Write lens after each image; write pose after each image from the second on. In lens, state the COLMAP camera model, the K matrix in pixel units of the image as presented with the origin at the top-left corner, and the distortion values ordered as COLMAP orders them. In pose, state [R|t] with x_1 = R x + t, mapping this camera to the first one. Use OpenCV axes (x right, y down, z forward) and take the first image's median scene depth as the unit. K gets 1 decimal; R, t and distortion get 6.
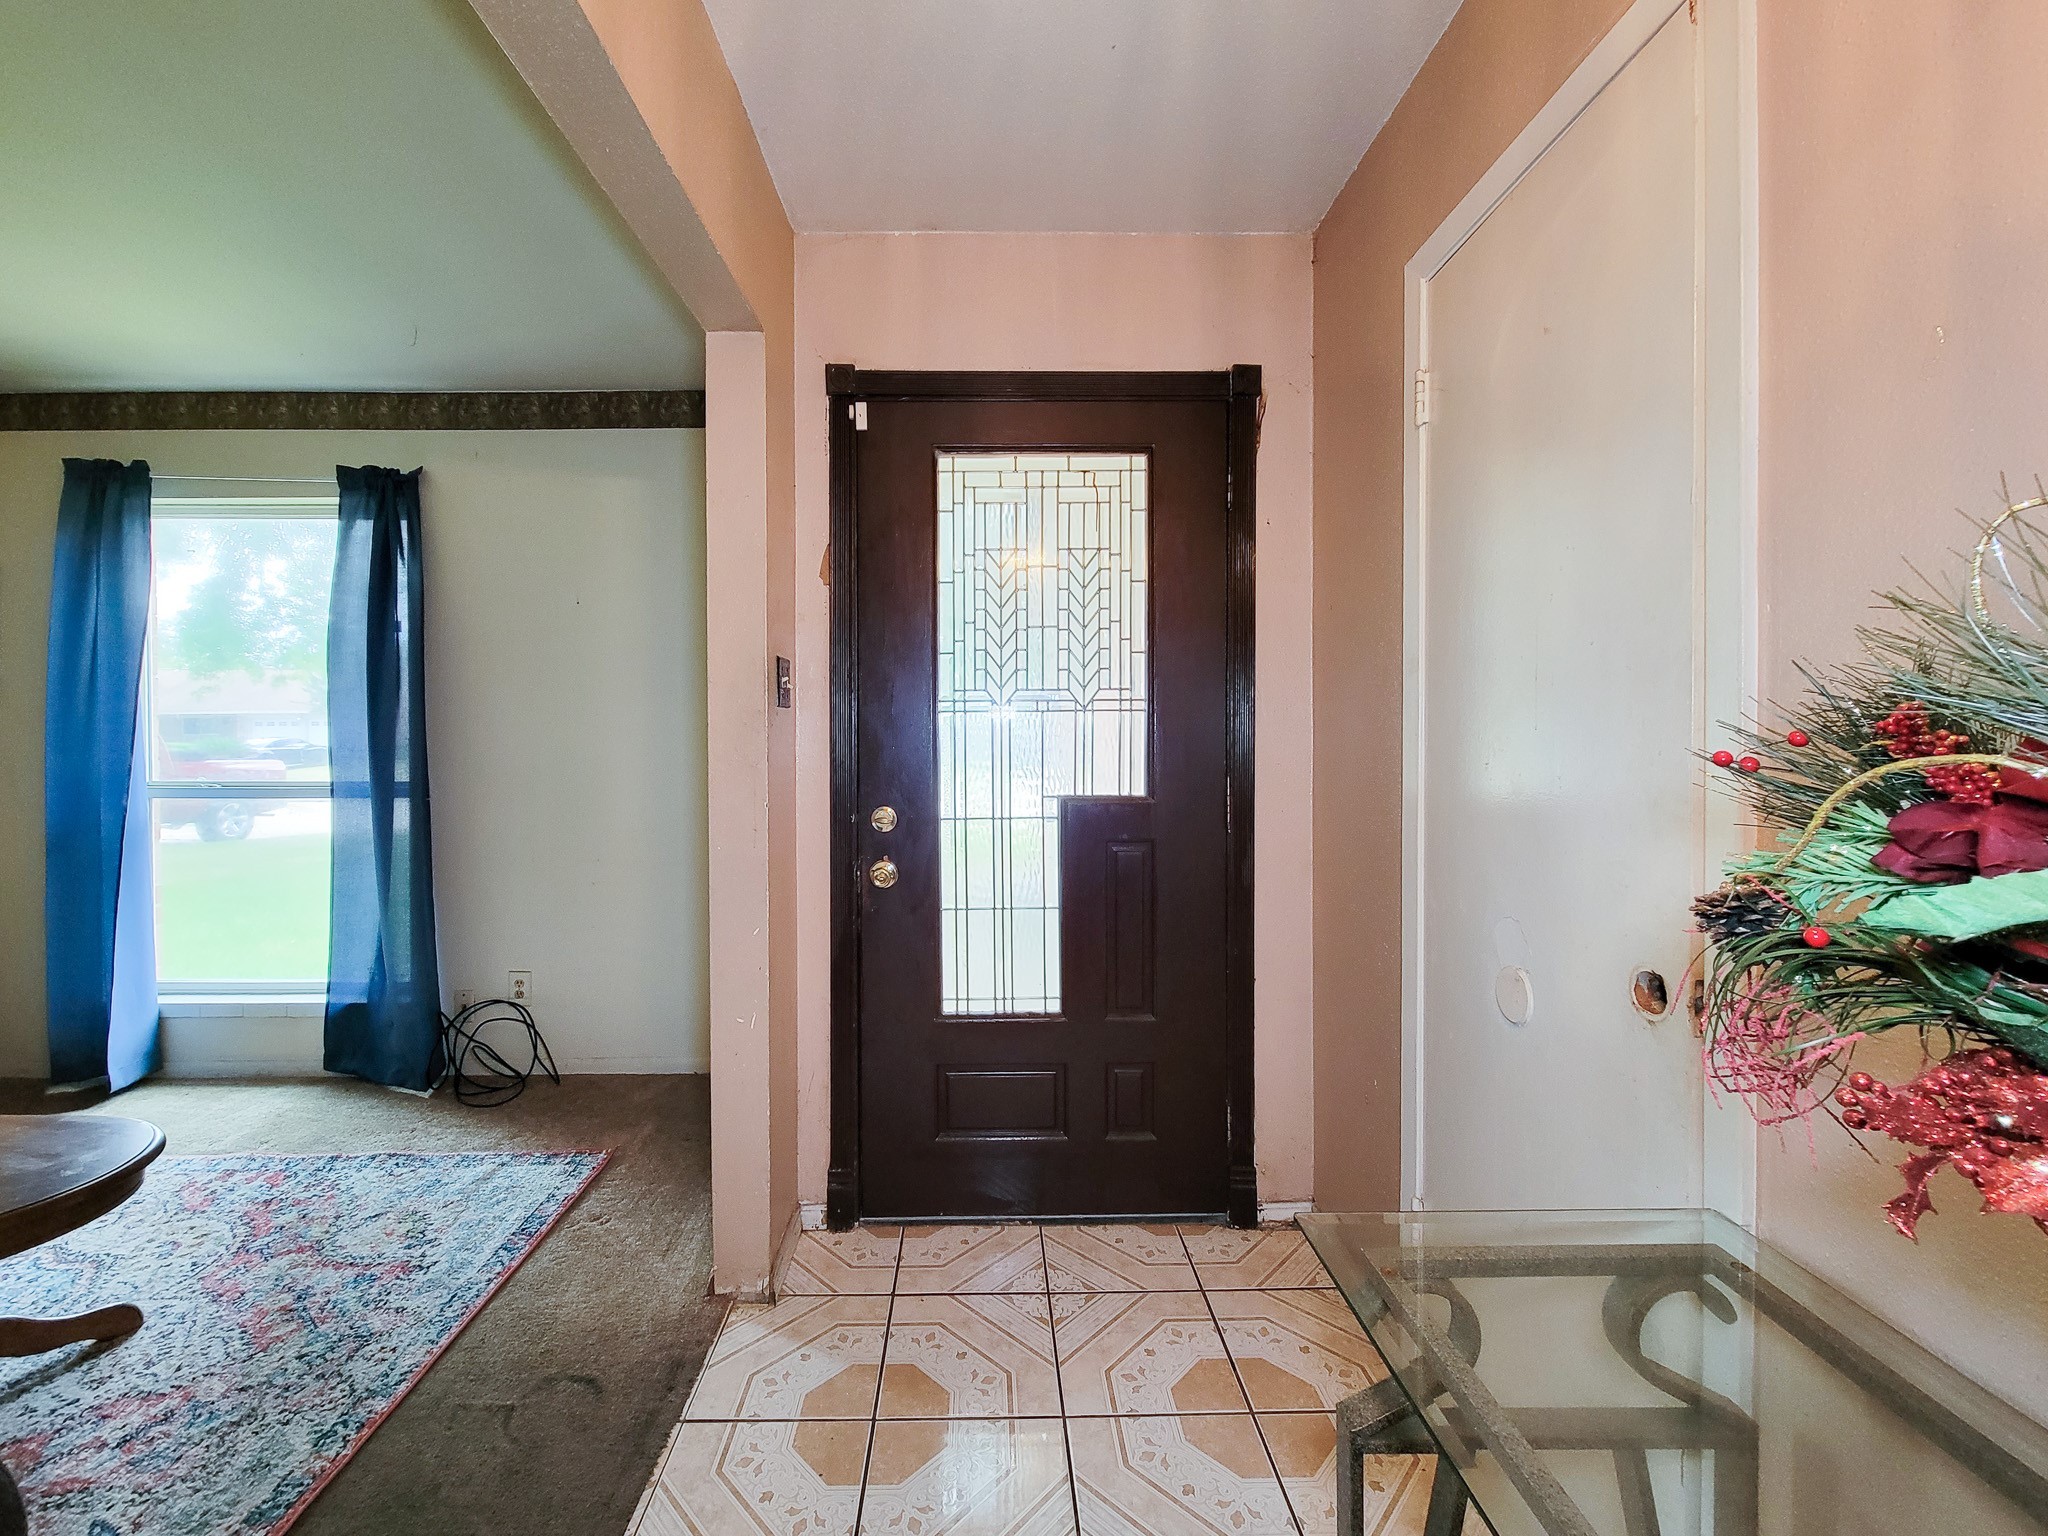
lens RADIAL K [[841.8, 0, 990.2], [0, 841.8, 756.5], [0, 0, 1]] dist [0.002074, -0.000381]
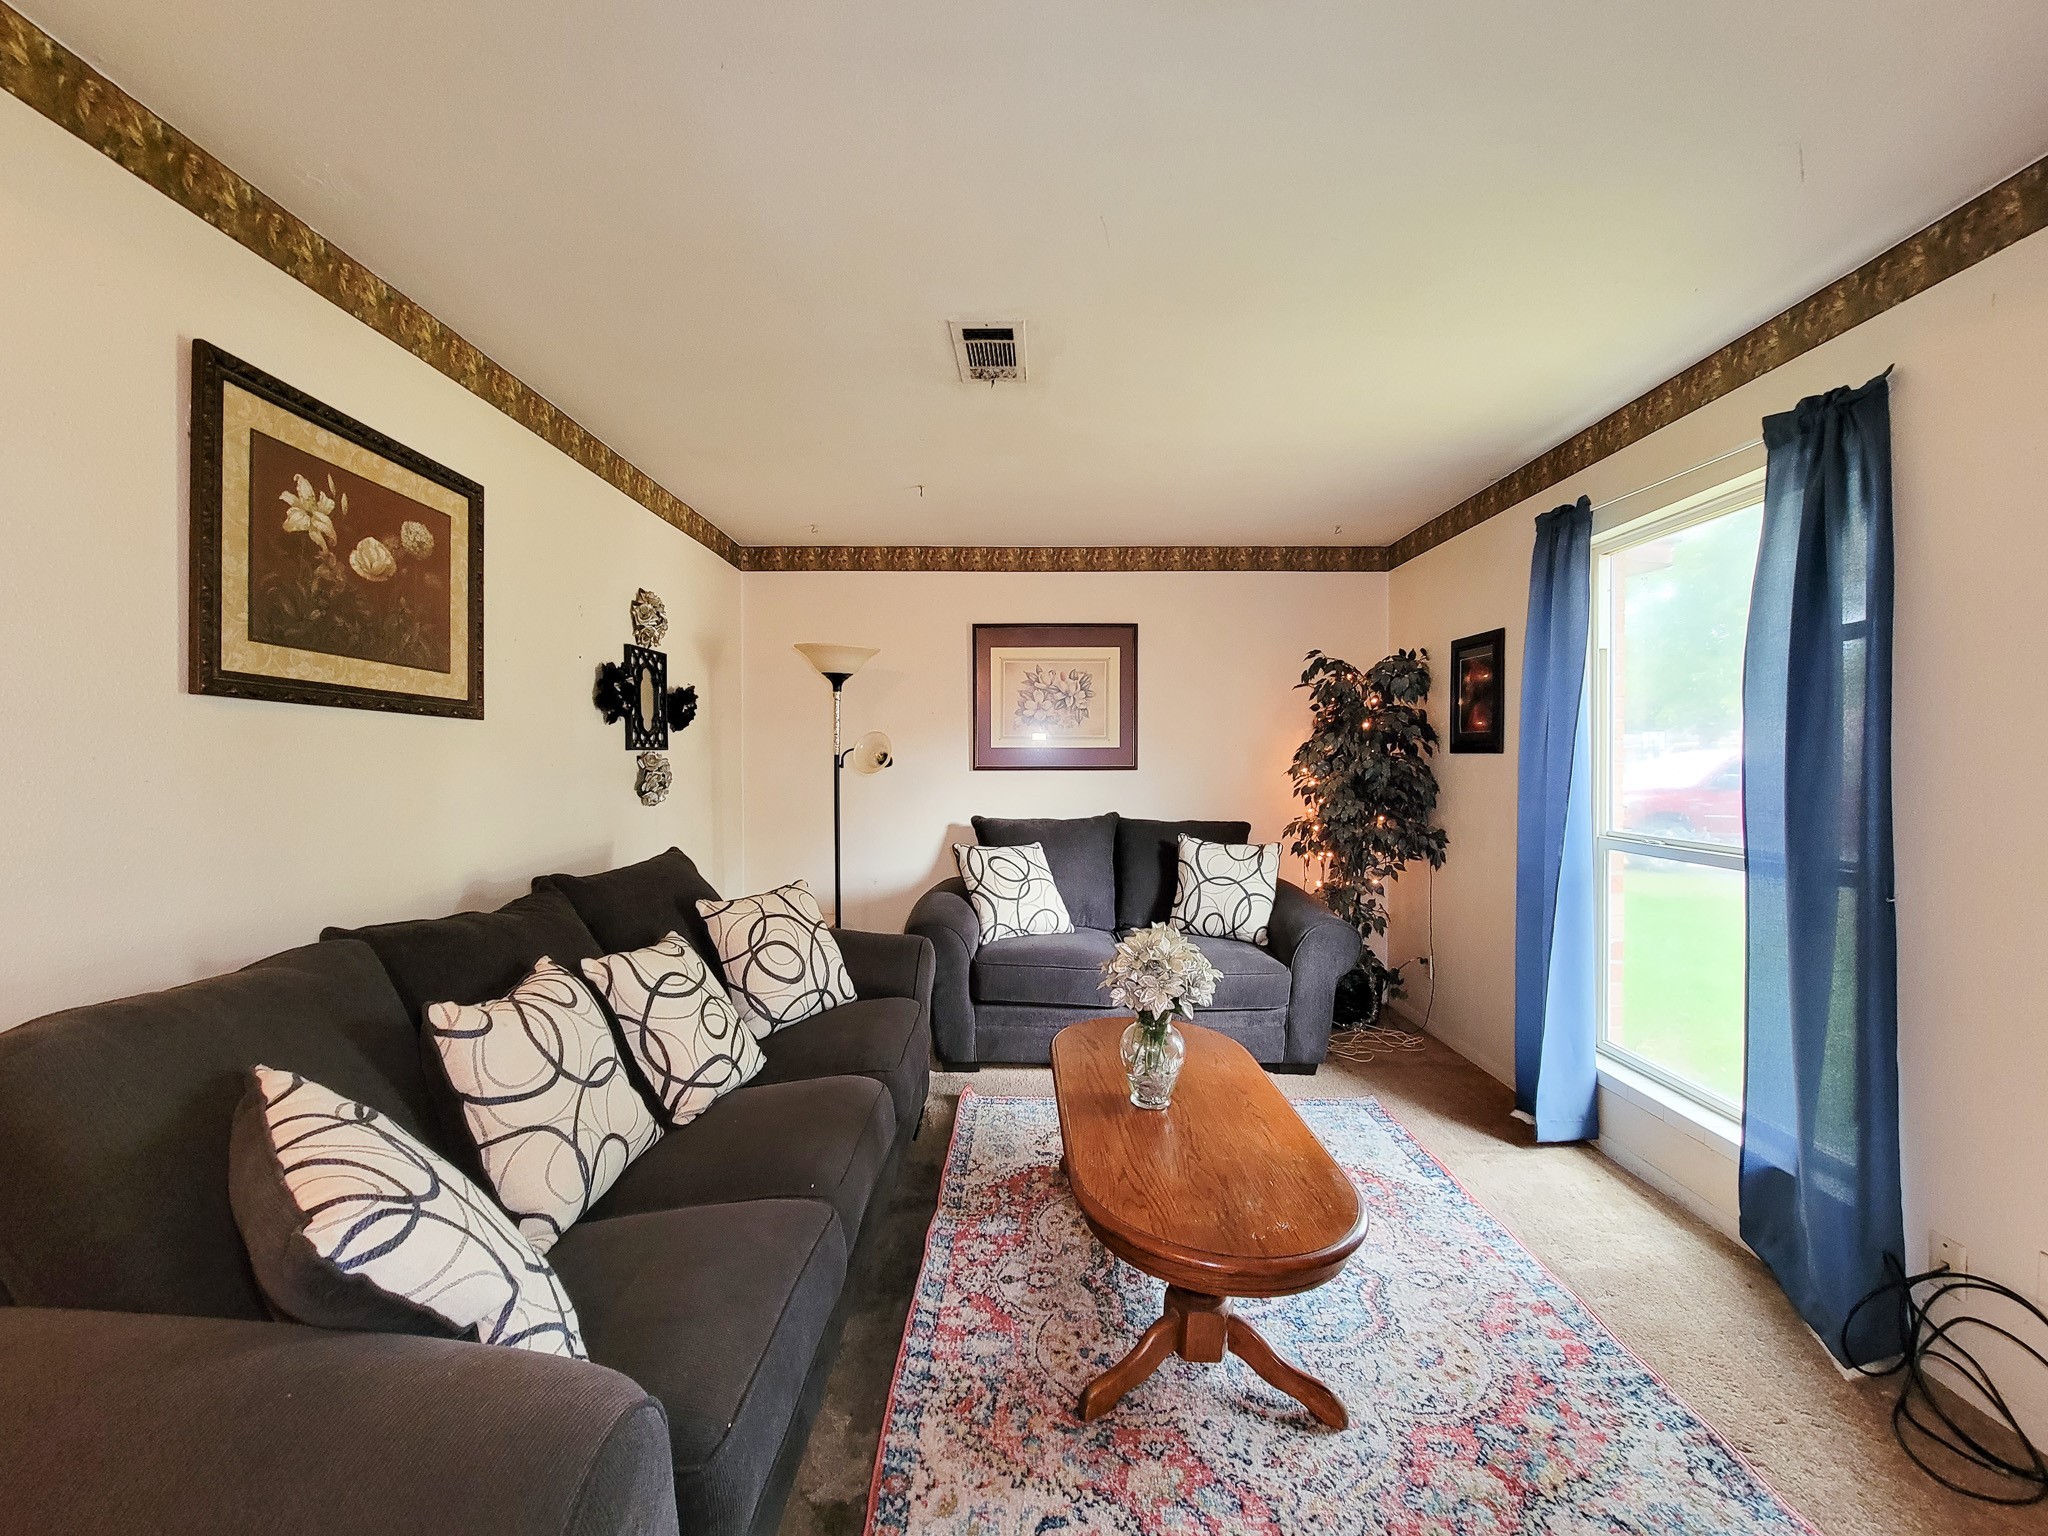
lens RADIAL K [[841.8, 0, 1031.0], [0, 841.8, 763.5], [0, 0, 1]] dist [0.002074, -0.000381]
pose [[-0.012398, 0.003494, -0.999917, -0.040680], [-0.021927, 0.999752, 0.003765, -0.037067], [0.999683, 0.021972, -0.012319, 0.387370]]
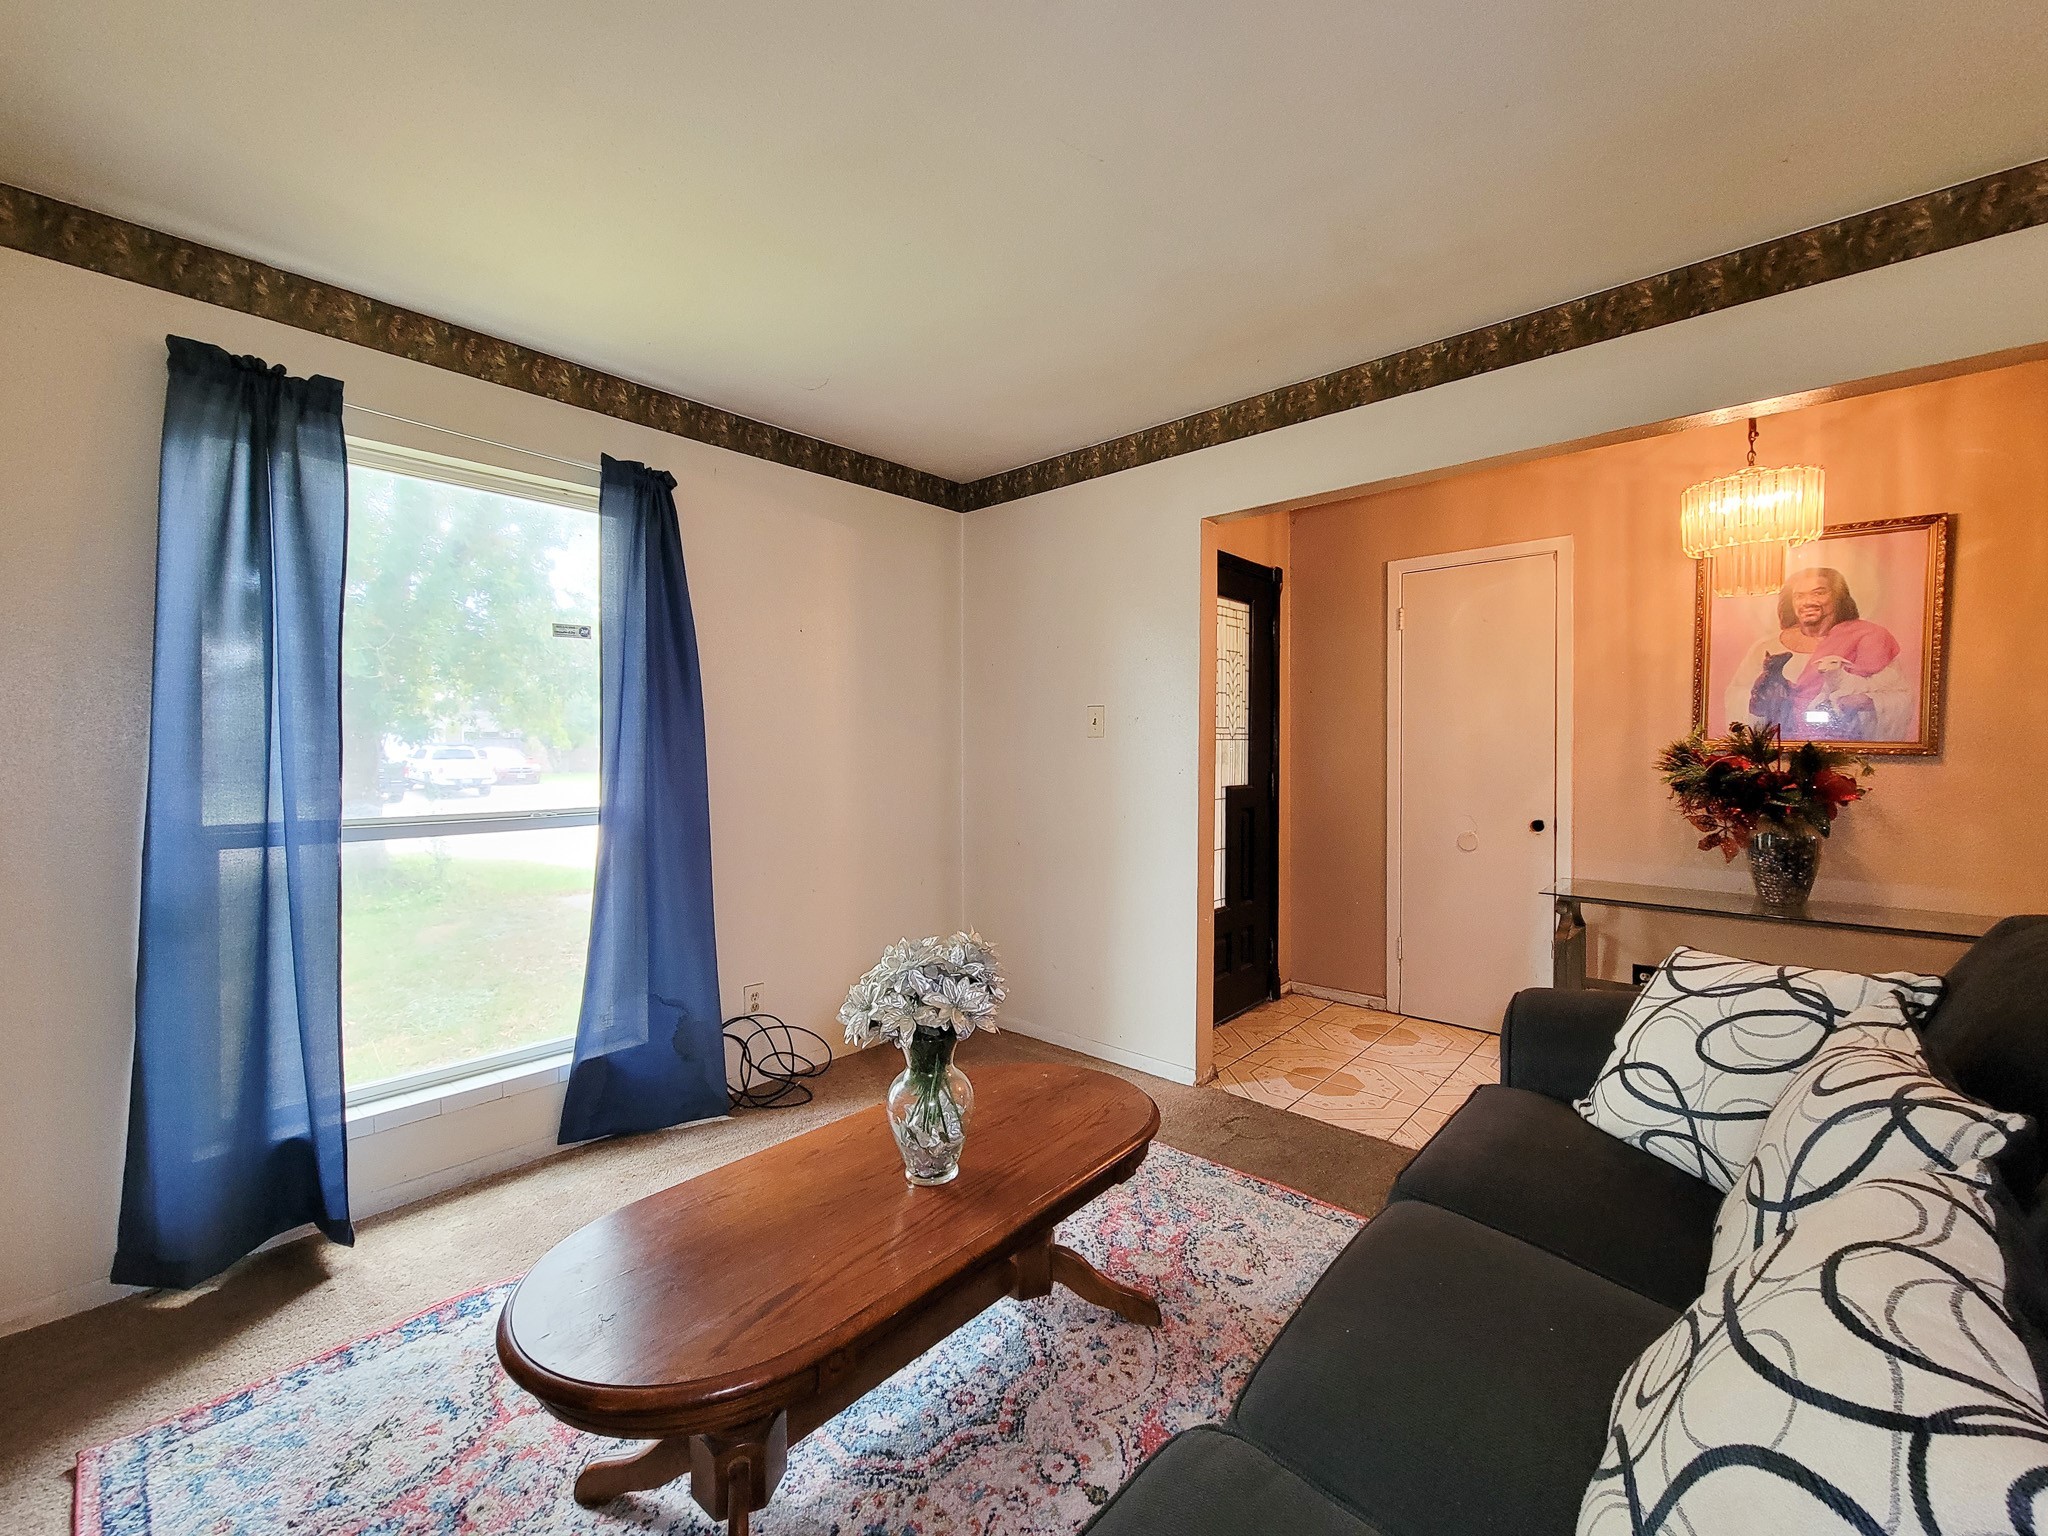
lens RADIAL K [[841.8, 0, 1028.2], [0, 841.8, 761.5], [0, 0, 1]] dist [0.002074, -0.000381]
pose [[0.672430, -0.012371, 0.740057, -1.144095], [0.016406, 0.999864, 0.001808, -0.012432], [-0.739979, 0.010926, 0.672541, 0.067392]]
